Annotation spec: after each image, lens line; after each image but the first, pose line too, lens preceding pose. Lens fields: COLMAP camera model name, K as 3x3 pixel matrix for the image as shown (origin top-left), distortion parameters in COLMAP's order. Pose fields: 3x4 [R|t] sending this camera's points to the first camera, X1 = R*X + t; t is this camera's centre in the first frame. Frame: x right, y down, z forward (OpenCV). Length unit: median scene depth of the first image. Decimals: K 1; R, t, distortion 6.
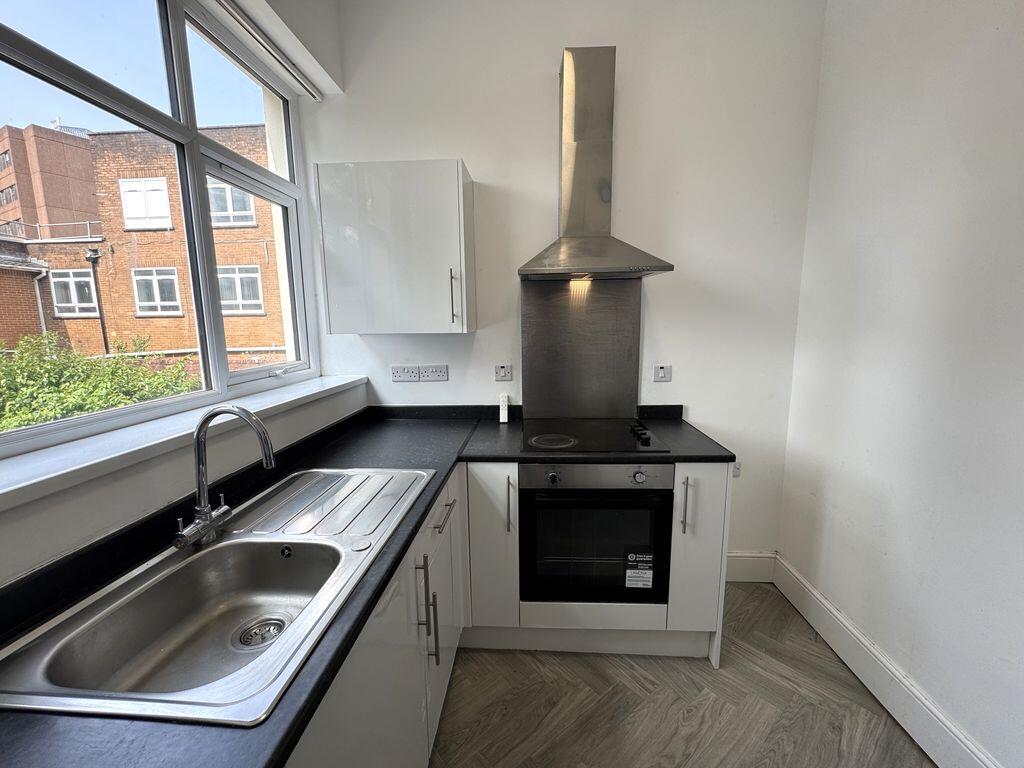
lens RADIAL K [[425.6, 0, 512.0], [0, 425.6, 384.0], [0, 0, 1]] dist [-0.000114, -0.000072]
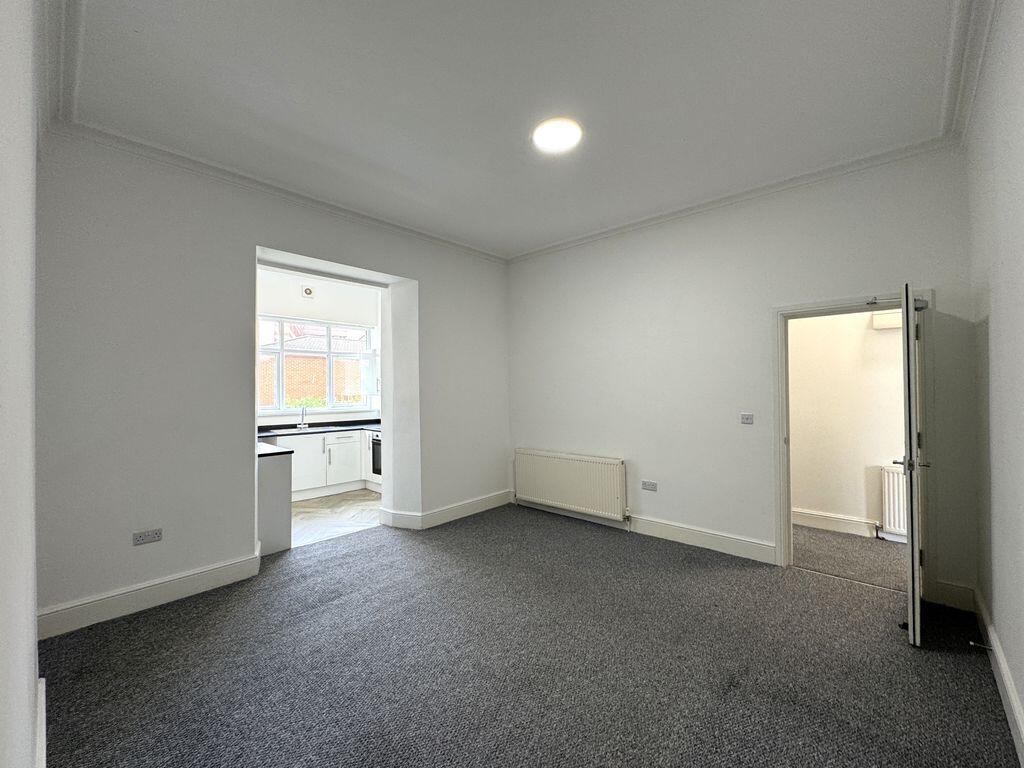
lens RADIAL K [[425.6, 0, 512.0], [0, 425.6, 384.0], [0, 0, 1]] dist [-0.000114, -0.000072]
pose [[0.769316, -0.000515, -0.638868, 3.021903], [-0.097016, 0.988308, -0.117622, 0.092229], [0.631459, 0.152469, 0.760271, -0.999184]]
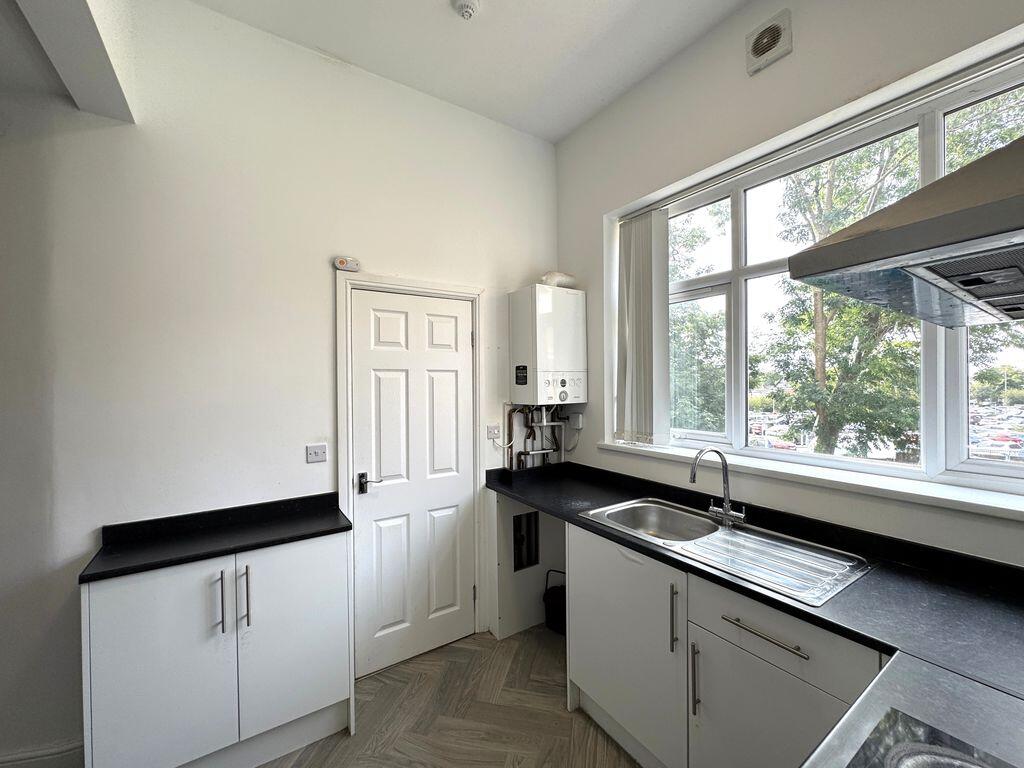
lens RADIAL K [[421.1, 0, 512.0], [0, 421.1, 384.0], [0, 0, 1]] dist [-0.002185, -0.000079]
pose [[-0.801698, 0.023499, -0.597267, 0.574438], [-0.069679, 0.988740, 0.132429, -0.212024], [0.593654, 0.147785, -0.791034, 1.012557]]
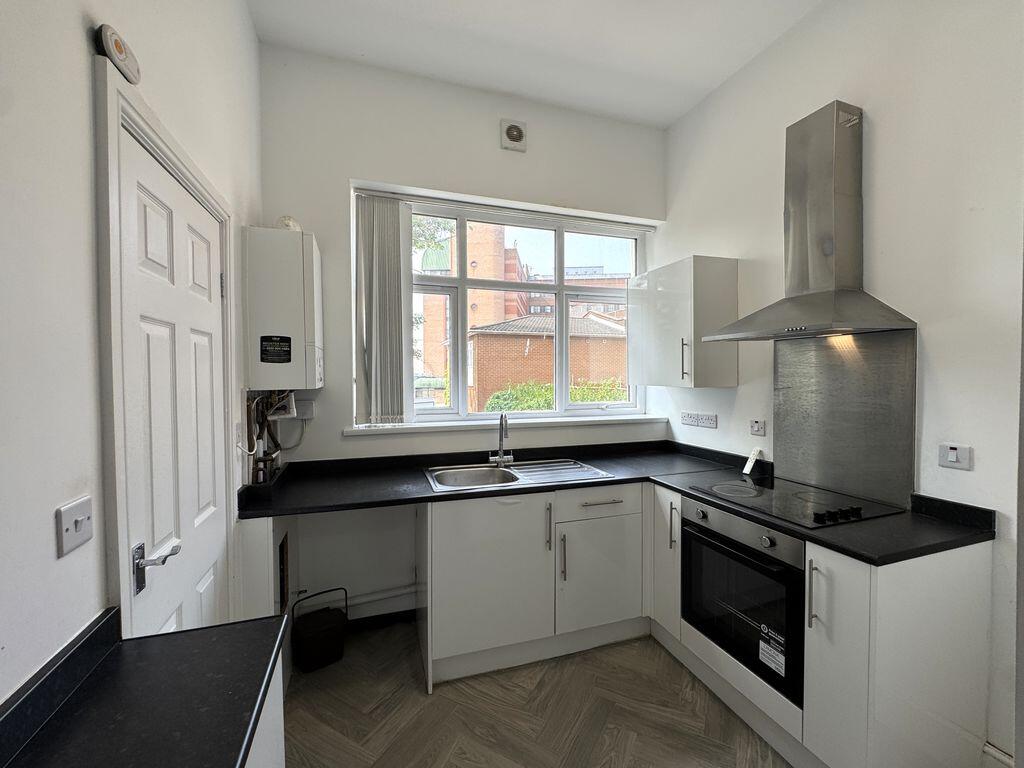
lens RADIAL K [[425.6, 0, 512.0], [0, 425.6, 384.0], [0, 0, 1]] dist [-0.000114, -0.000072]
pose [[0.373771, 0.033978, -0.926898, 0.876359], [-0.141135, 0.989775, -0.020630, -0.031211], [0.916720, 0.138529, 0.374745, 0.050092]]
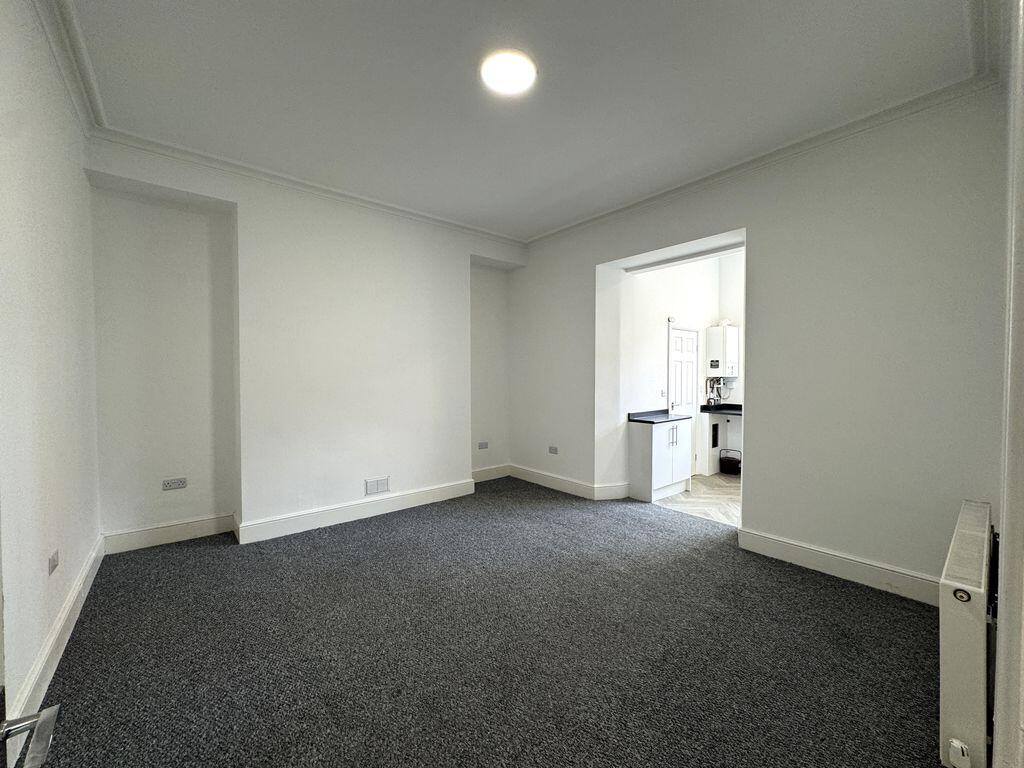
lens RADIAL K [[410.2, 0, 512.0], [0, 410.2, 384.0], [0, 0, 1]] dist [0.000927, 0.000023]
pose [[-0.733365, 0.029633, -0.679189, 3.054163], [-0.092458, 0.985420, 0.142827, -0.214414], [0.673518, 0.167541, -0.719933, 1.172420]]
